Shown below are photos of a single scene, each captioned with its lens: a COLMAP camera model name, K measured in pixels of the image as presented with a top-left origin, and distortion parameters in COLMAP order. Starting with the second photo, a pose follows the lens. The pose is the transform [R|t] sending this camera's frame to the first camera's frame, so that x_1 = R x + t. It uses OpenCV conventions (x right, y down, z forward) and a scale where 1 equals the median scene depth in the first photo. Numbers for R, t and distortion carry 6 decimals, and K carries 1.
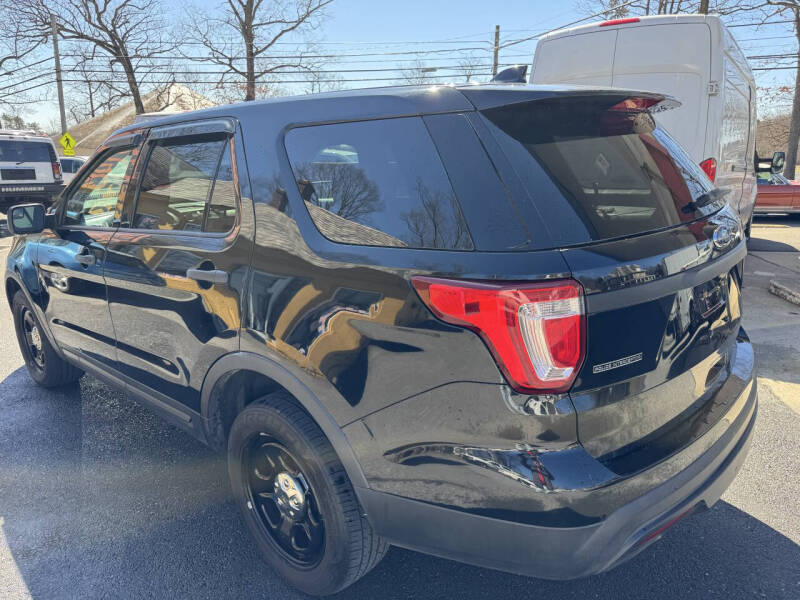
lens RADIAL K [[564.9, 0, 408.1], [0, 564.9, 304.0], [0, 0, 1]] dist [0.041100, -0.050819]
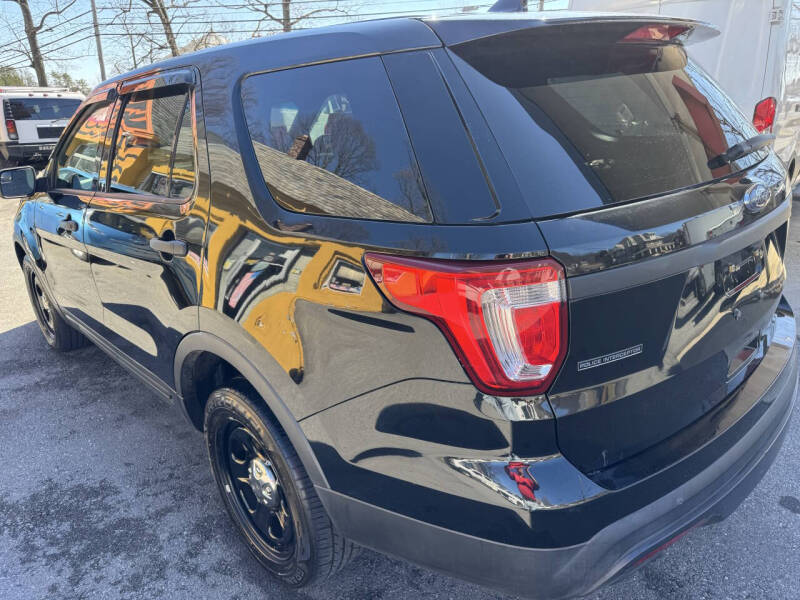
lens RADIAL K [[564.9, 0, 408.1], [0, 564.9, 304.0], [0, 0, 1]] dist [0.041100, -0.050819]
pose [[0.996865, 0.000808, -0.079115, 0.095304], [0.005893, 0.996412, 0.084433, -0.030733], [0.078899, -0.084635, 0.993283, 0.108524]]
